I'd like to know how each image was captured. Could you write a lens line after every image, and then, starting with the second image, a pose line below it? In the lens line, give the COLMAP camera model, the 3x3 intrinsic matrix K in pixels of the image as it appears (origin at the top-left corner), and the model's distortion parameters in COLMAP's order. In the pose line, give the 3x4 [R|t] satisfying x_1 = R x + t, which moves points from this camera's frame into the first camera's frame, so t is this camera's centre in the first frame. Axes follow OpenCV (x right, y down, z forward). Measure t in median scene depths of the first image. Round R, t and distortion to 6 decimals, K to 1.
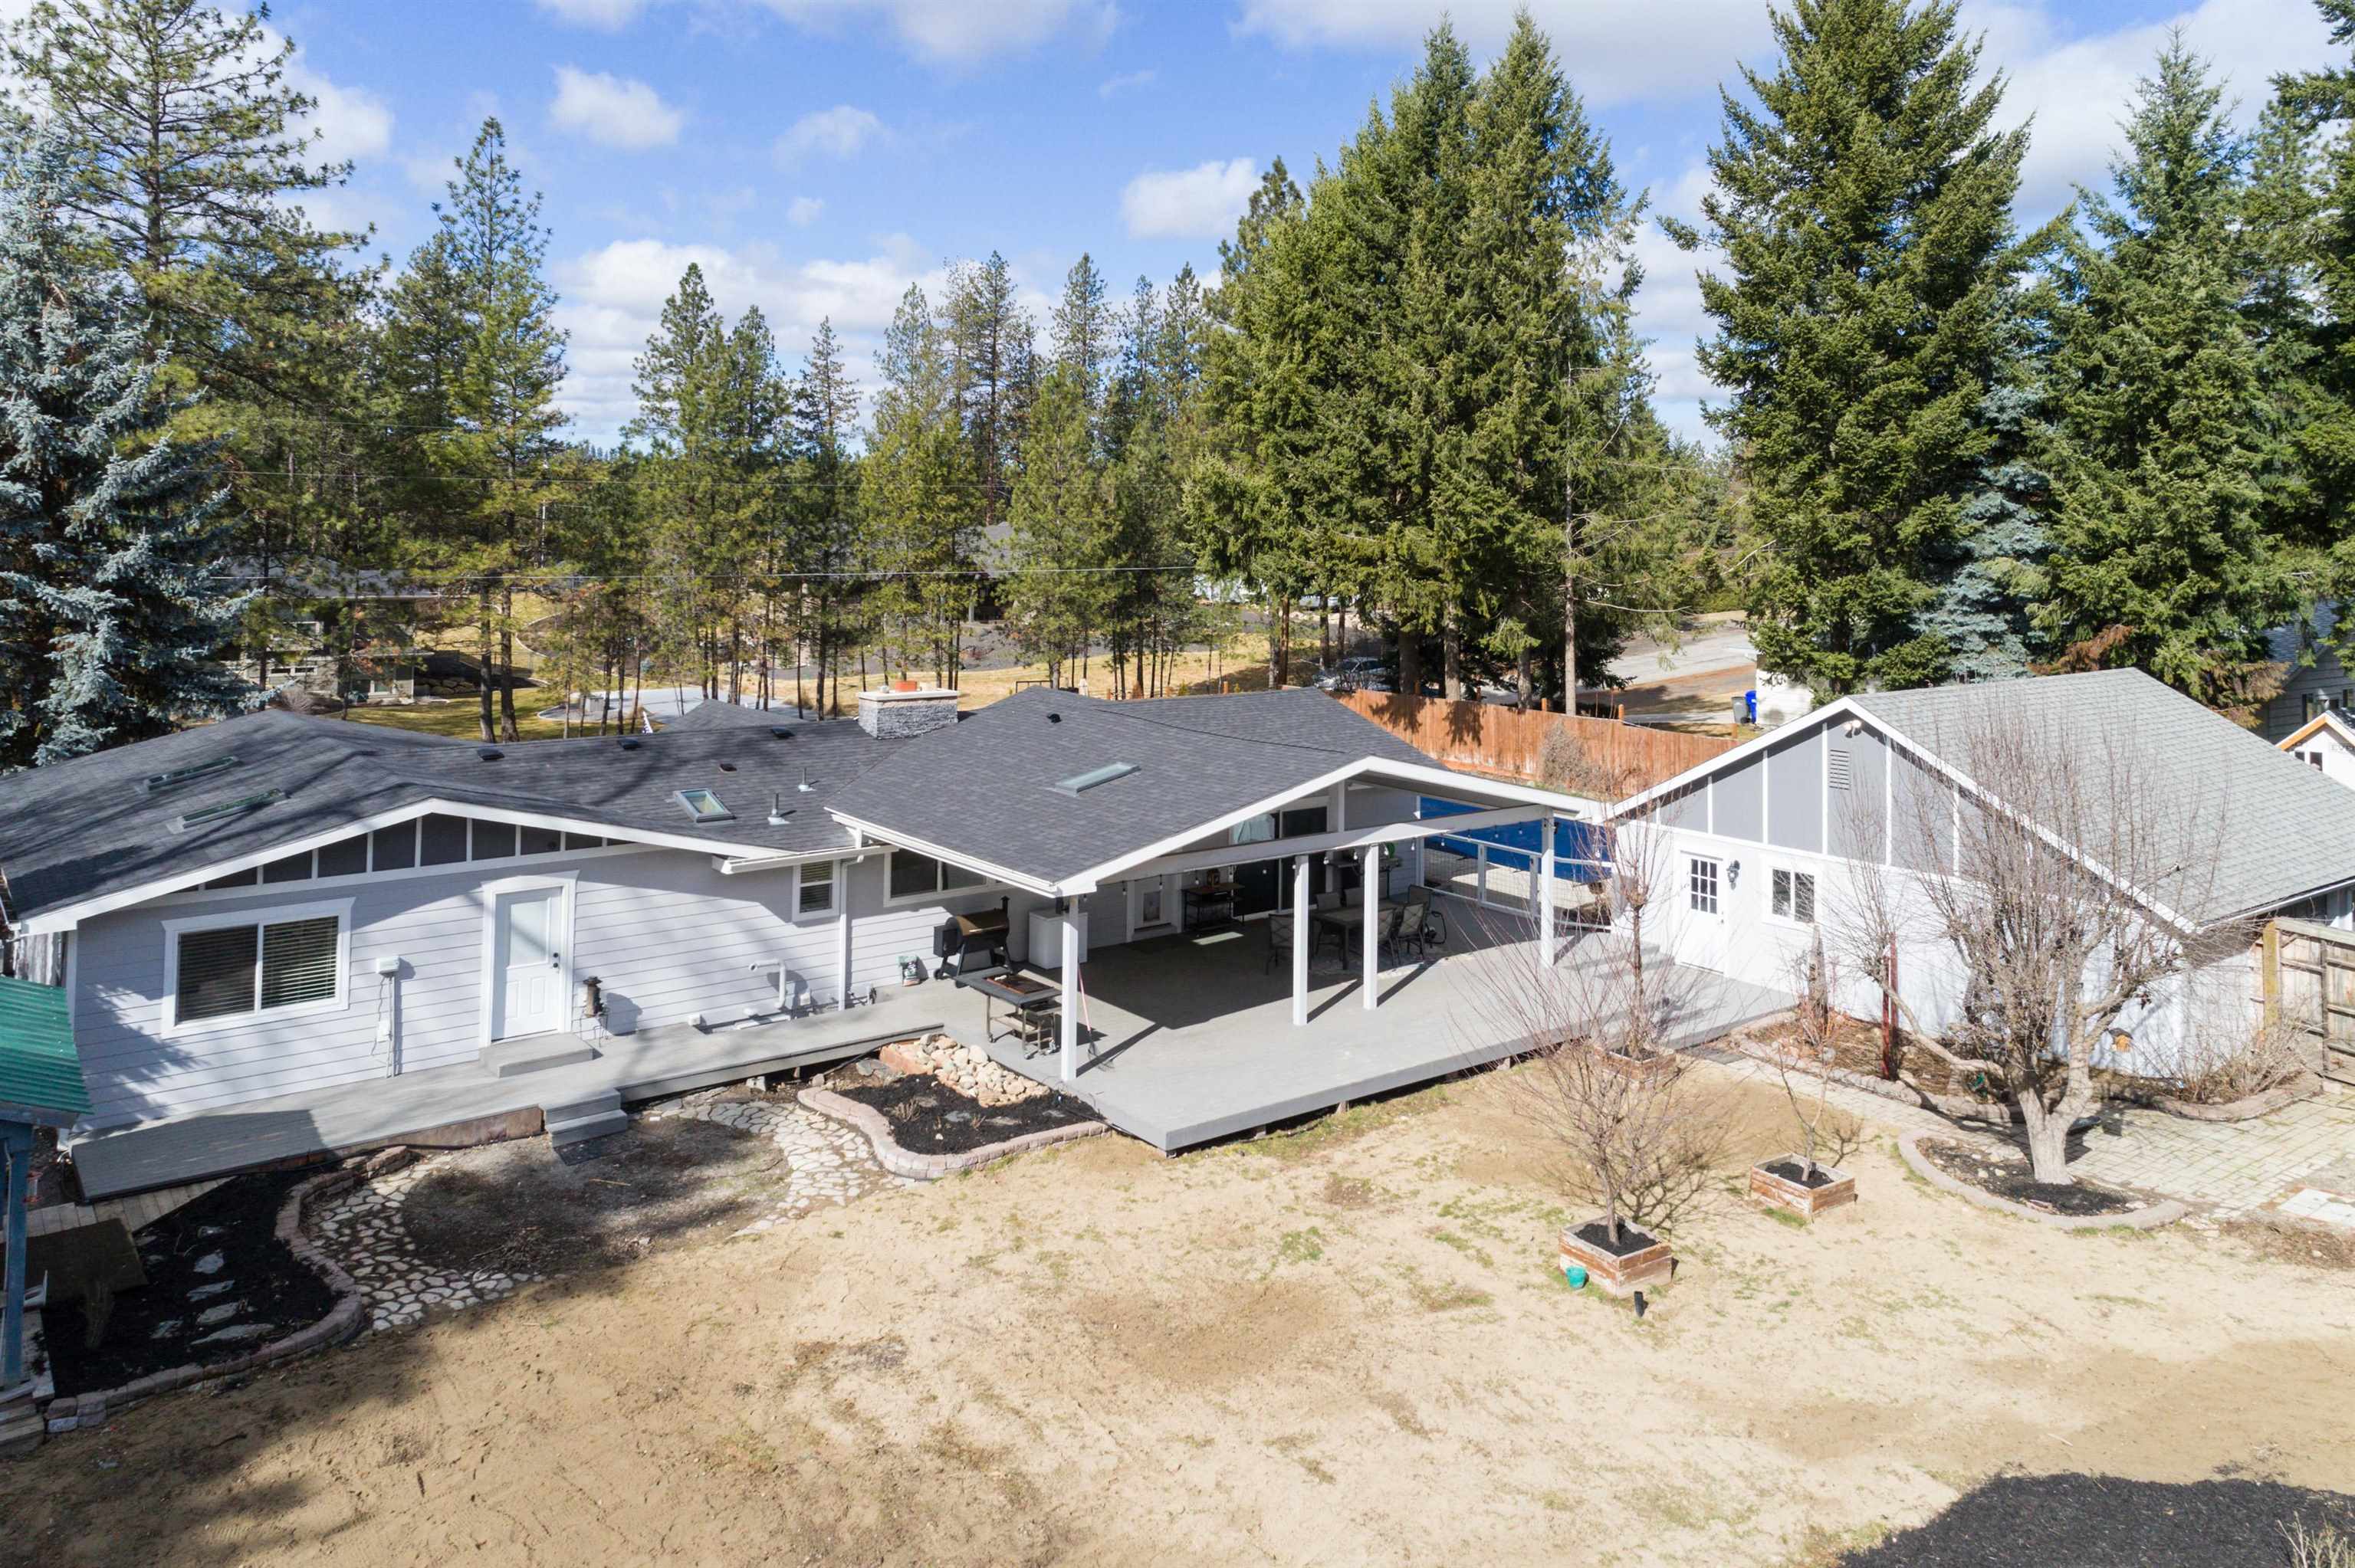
lens RADIAL K [[1791.9, 0, 1244.8], [0, 1791.9, 783.6], [0, 0, 1]] dist [0.034022, 0.008788]
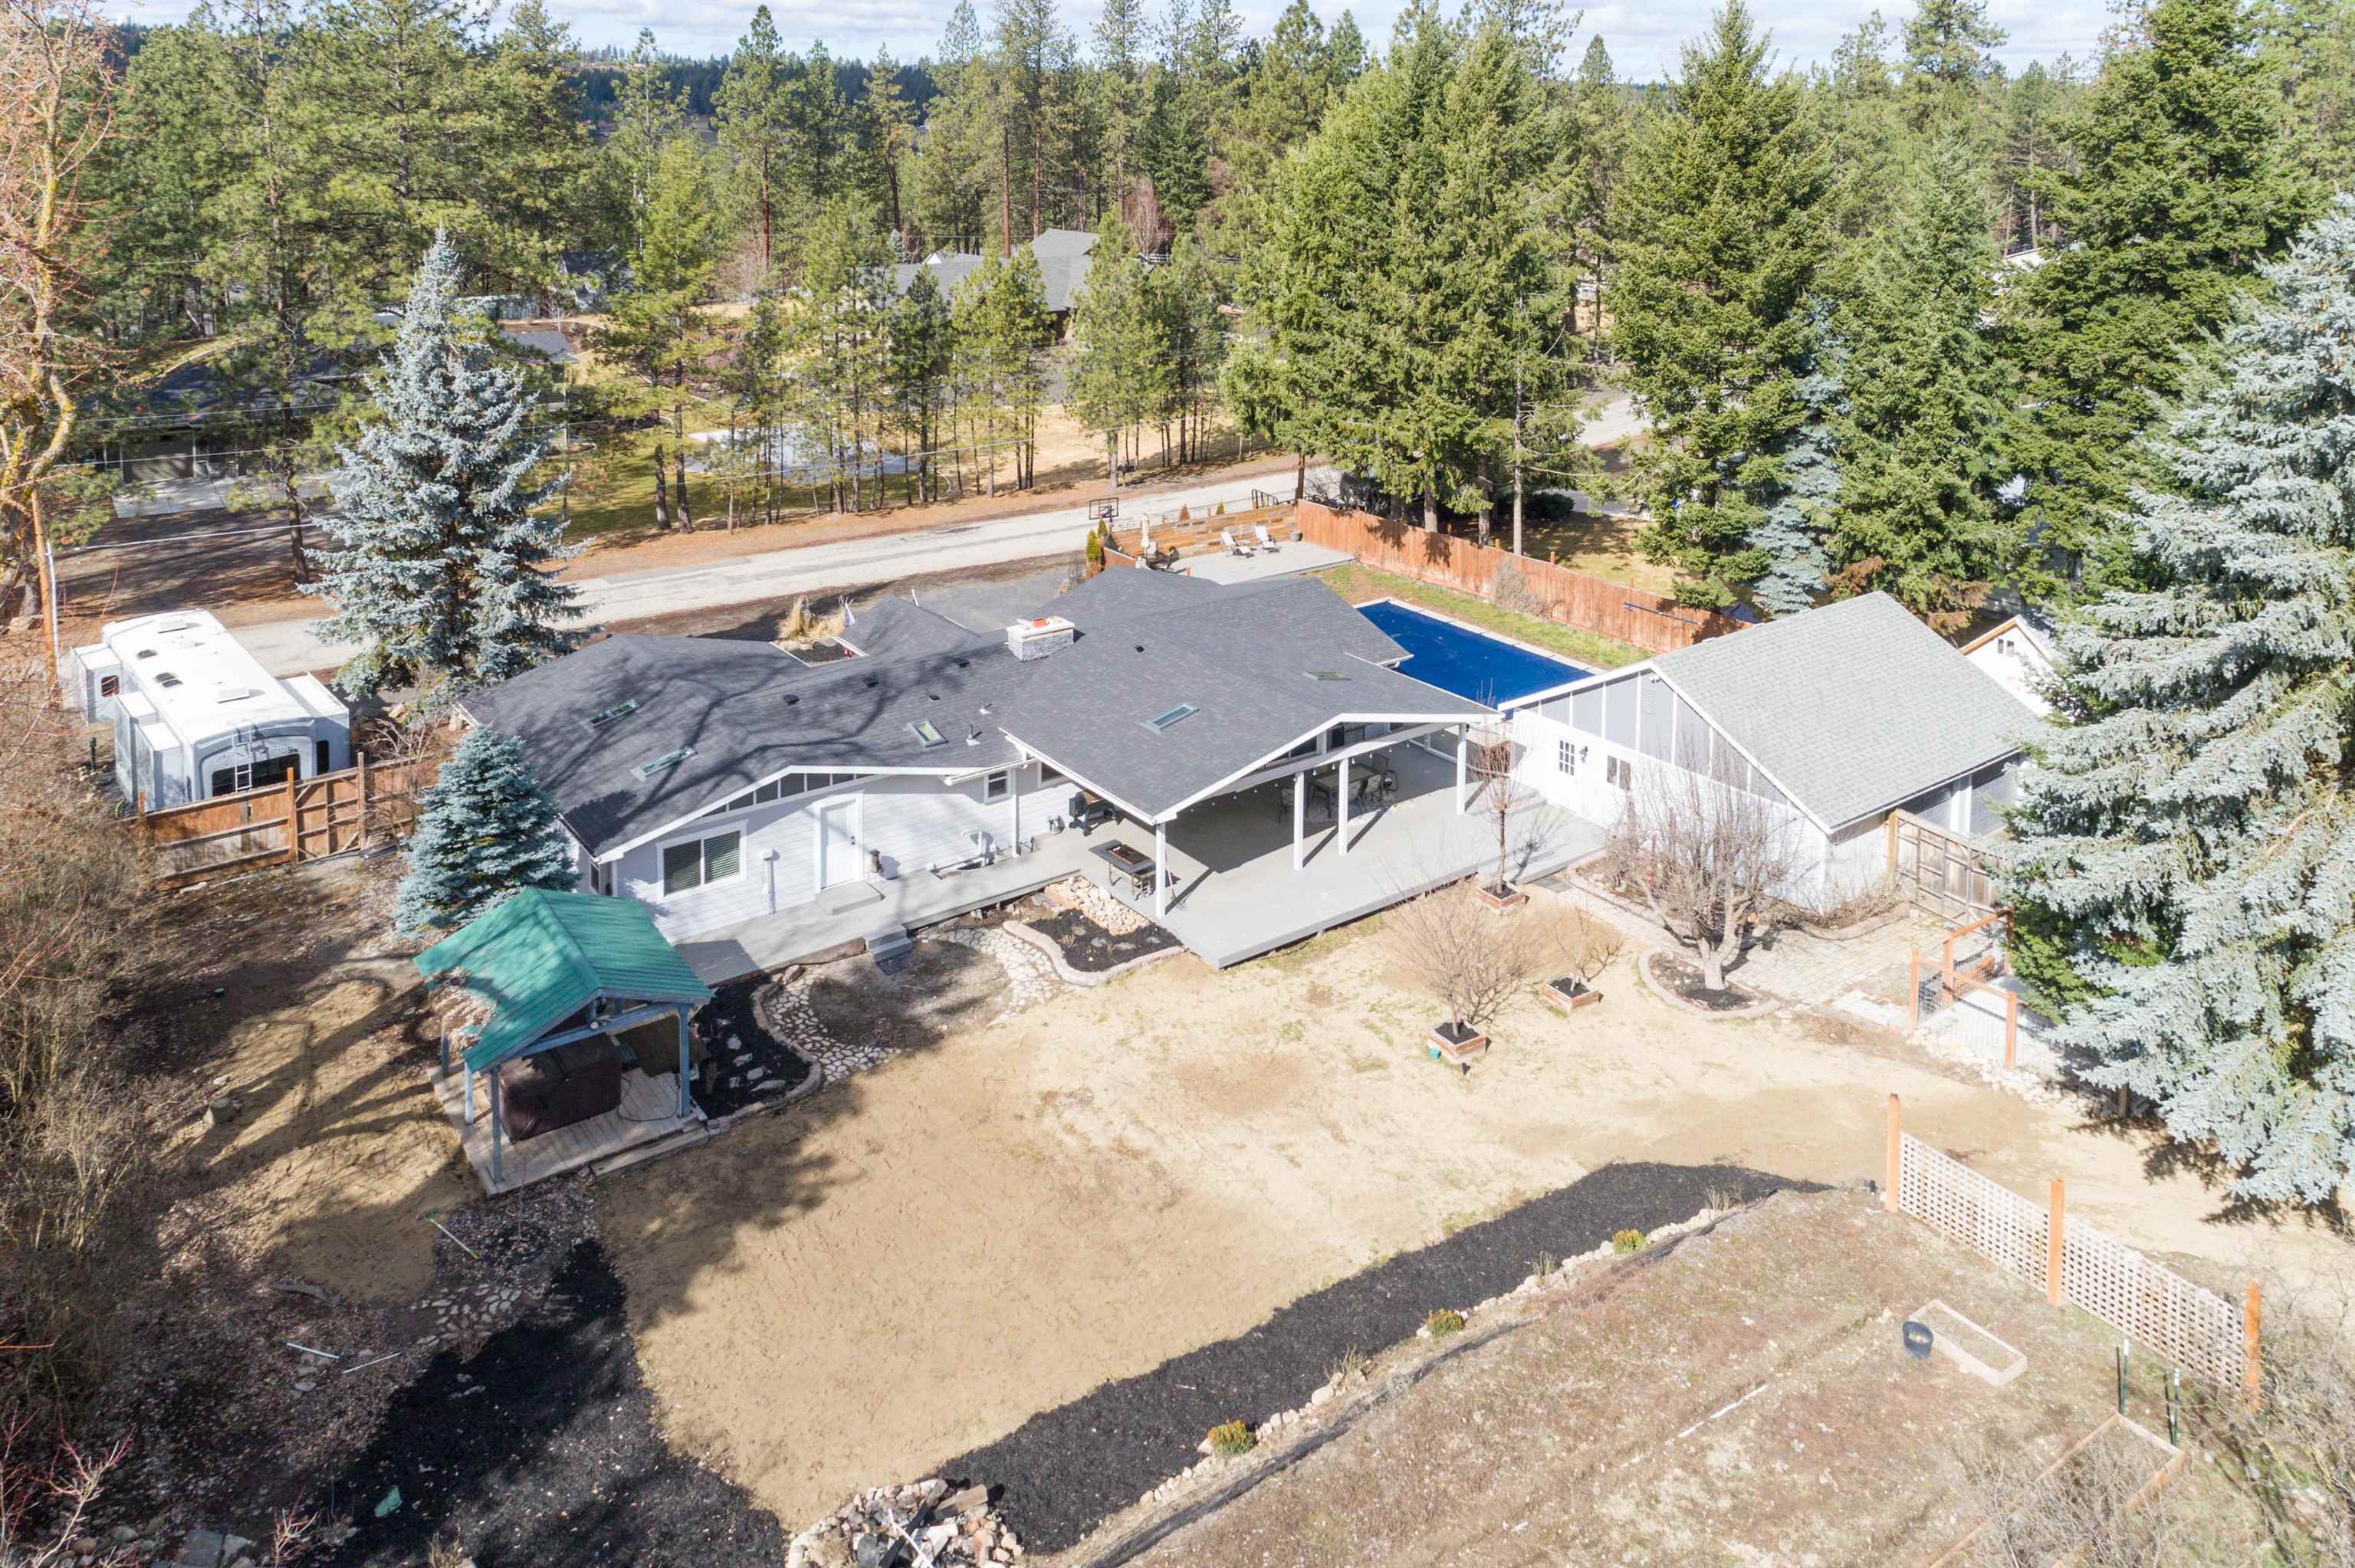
lens RADIAL K [[1791.9, 0, 1244.8], [0, 1791.9, 783.6], [0, 0, 1]] dist [0.034022, 0.008788]
pose [[0.999842, 0.002675, -0.017545, 0.011502], [0.001536, 0.971828, 0.235688, -0.355541], [0.017681, -0.235678, 0.971670, -0.619504]]
